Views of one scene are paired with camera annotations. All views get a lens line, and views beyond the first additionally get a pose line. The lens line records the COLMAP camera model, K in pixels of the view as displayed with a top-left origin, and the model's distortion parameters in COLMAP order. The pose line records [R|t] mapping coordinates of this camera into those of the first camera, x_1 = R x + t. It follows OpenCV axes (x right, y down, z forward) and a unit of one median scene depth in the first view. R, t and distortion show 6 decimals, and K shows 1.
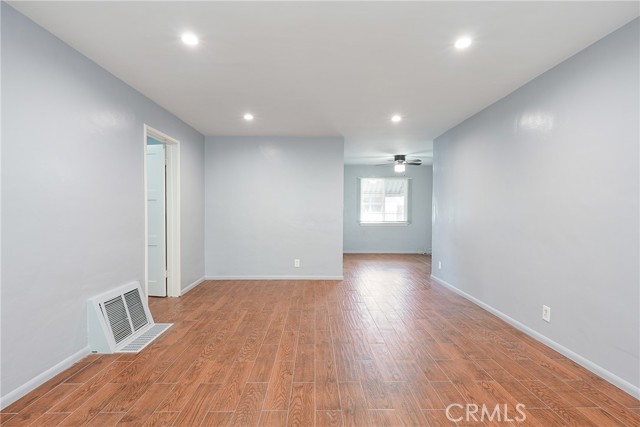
lens RADIAL K [[316.7, 0, 318.6], [0, 316.7, 210.2], [0, 0, 1]] dist [0.001427, 0.001447]
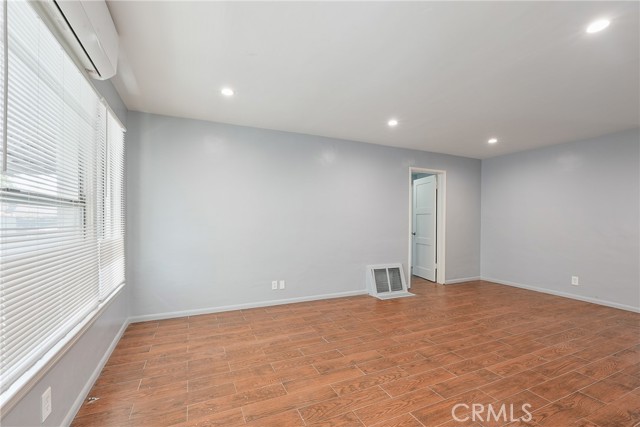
lens RADIAL K [[285.2, 0, 322.8], [0, 285.2, 219.5], [0, 0, 1]] dist [-0.005539, 0.003935]
pose [[0.412472, -0.000649, -0.910970, 0.680773], [-0.008420, 0.999954, -0.004524, 0.003716], [0.910932, 0.009536, 0.412447, 0.017161]]
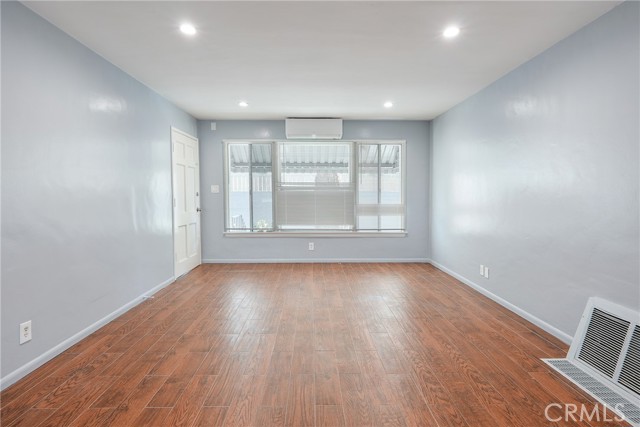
lens RADIAL K [[316.7, 0, 313.9], [0, 316.7, 211.3], [0, 0, 1]] dist [0.001427, 0.001447]
pose [[-0.999988, -0.004811, 0.001137, 0.045282], [-0.004737, 0.998311, 0.057902, -0.001533], [-0.001414, 0.057895, -0.998322, 1.640794]]
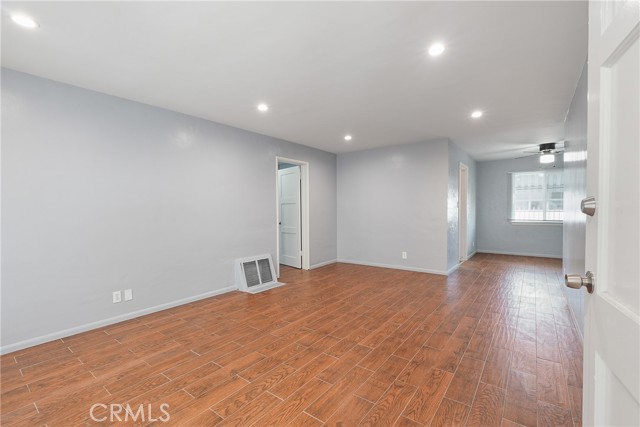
lens RADIAL K [[285.2, 0, 319.7], [0, 285.2, 215.1], [0, 0, 1]] dist [-0.005539, 0.003935]
pose [[0.787634, 0.000666, -0.616143, 0.588893], [0.012200, 0.999787, 0.016676, 0.001683], [0.616023, -0.020651, 0.787458, 0.010863]]
